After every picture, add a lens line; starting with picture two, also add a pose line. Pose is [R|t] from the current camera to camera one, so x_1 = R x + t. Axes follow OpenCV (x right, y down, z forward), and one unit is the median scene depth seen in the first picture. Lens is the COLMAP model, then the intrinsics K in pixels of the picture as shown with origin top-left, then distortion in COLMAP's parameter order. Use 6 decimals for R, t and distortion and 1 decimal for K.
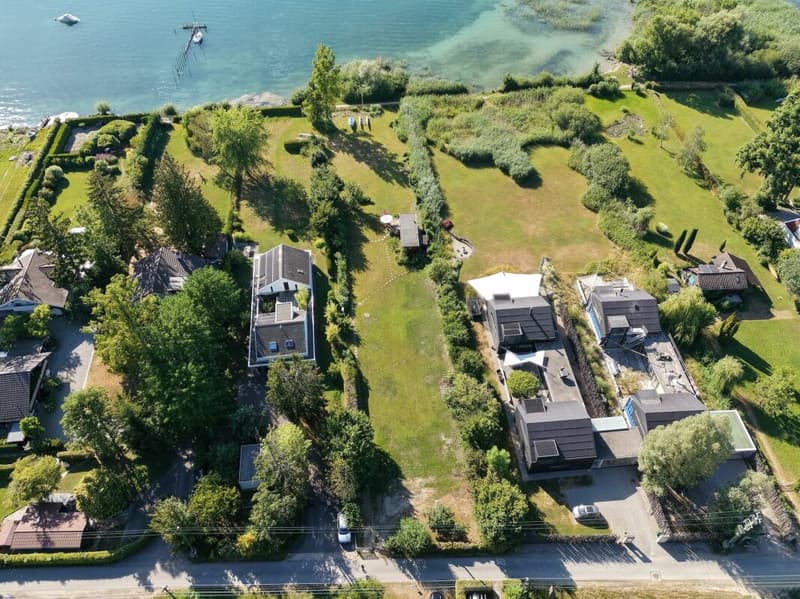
lens RADIAL K [[584.1, 0, 407.4], [0, 584.1, 298.8], [0, 0, 1]] dist [0.046962, -0.003970]
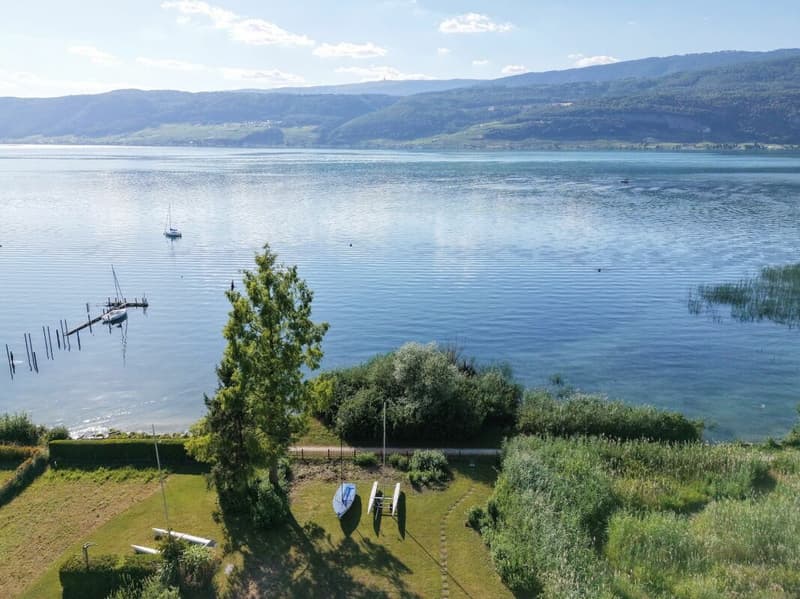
lens RADIAL K [[574.2, 0, 400.1], [0, 574.2, 342.5], [0, 0, 1]] dist [0.053520, -0.050426]
pose [[0.989819, 0.047810, -0.134059, -0.030000], [-0.106853, 0.871821, -0.478029, -0.229213], [0.094021, 0.487487, 0.868054, 0.692126]]
